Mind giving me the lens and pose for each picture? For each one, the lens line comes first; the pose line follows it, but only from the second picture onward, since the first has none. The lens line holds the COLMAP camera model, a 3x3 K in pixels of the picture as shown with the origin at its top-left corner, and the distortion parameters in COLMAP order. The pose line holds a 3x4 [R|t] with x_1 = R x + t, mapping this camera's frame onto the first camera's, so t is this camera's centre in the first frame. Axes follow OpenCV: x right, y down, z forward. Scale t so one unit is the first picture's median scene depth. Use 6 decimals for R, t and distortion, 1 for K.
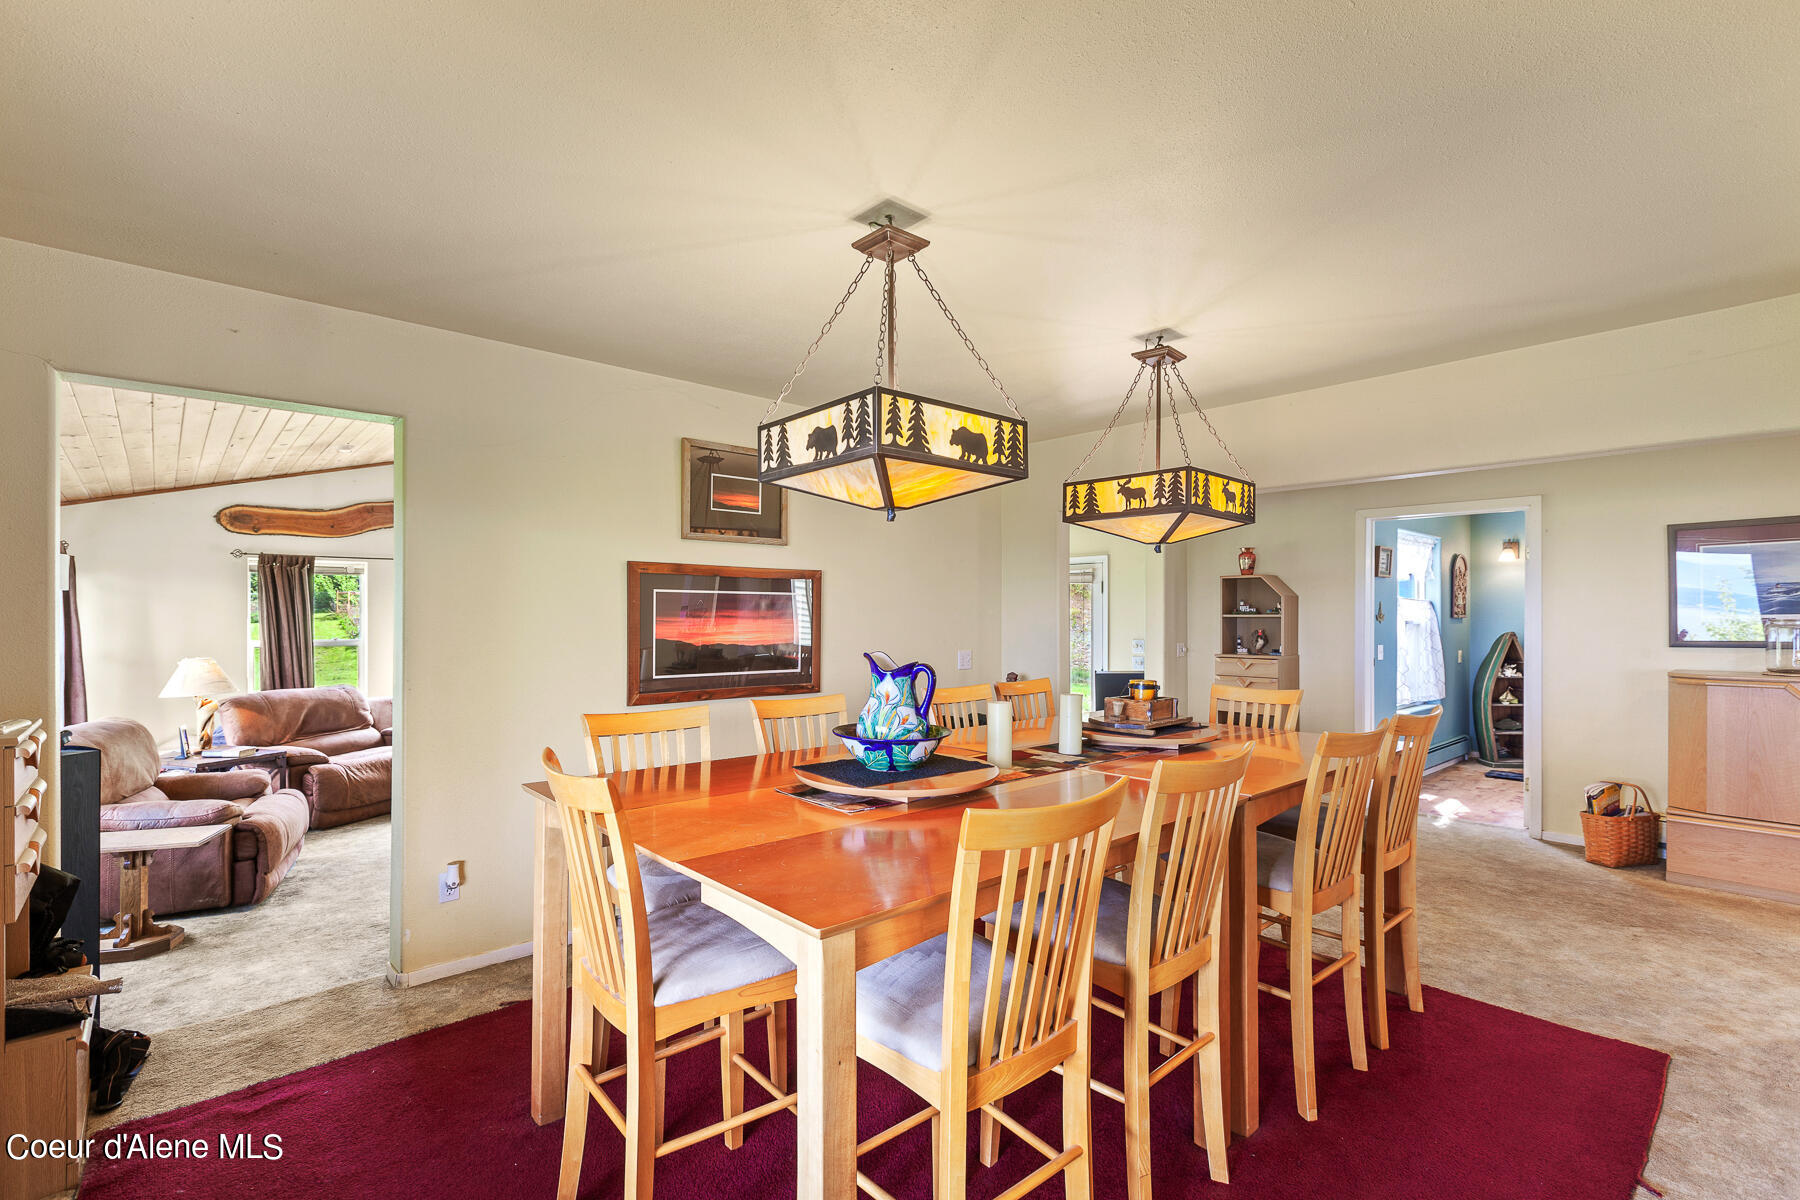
lens RADIAL K [[825.6, 0, 905.5], [0, 825.6, 614.6], [0, 0, 1]] dist [0.001245, 0.000277]
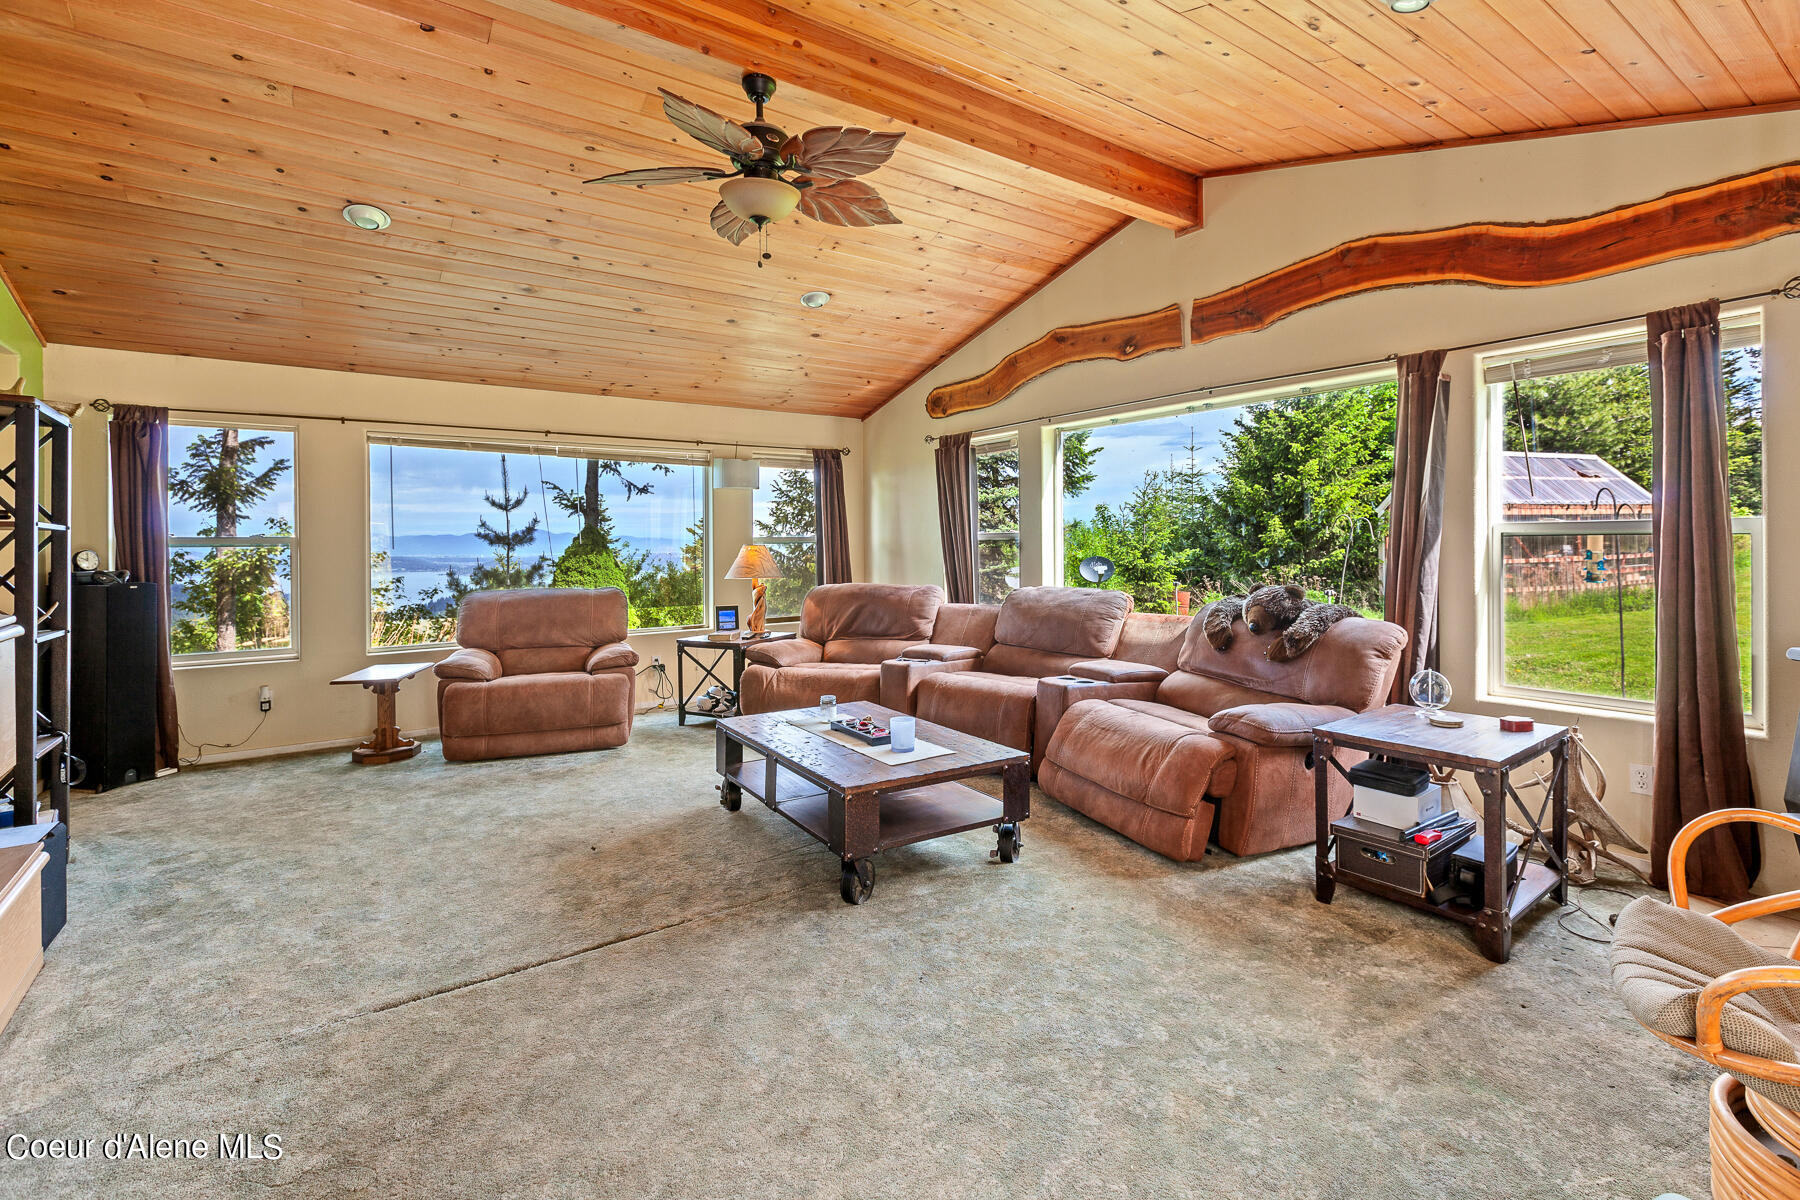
lens RADIAL K [[831.3, 0, 905.5], [0, 831.3, 543.5], [0, 0, 1]] dist [0.001041, 0.000432]
pose [[-0.118440, 0.002537, -0.992958, 0.149020], [0.012688, 0.999919, 0.001041, 0.045274], [0.992880, -0.012475, -0.118463, 1.157332]]
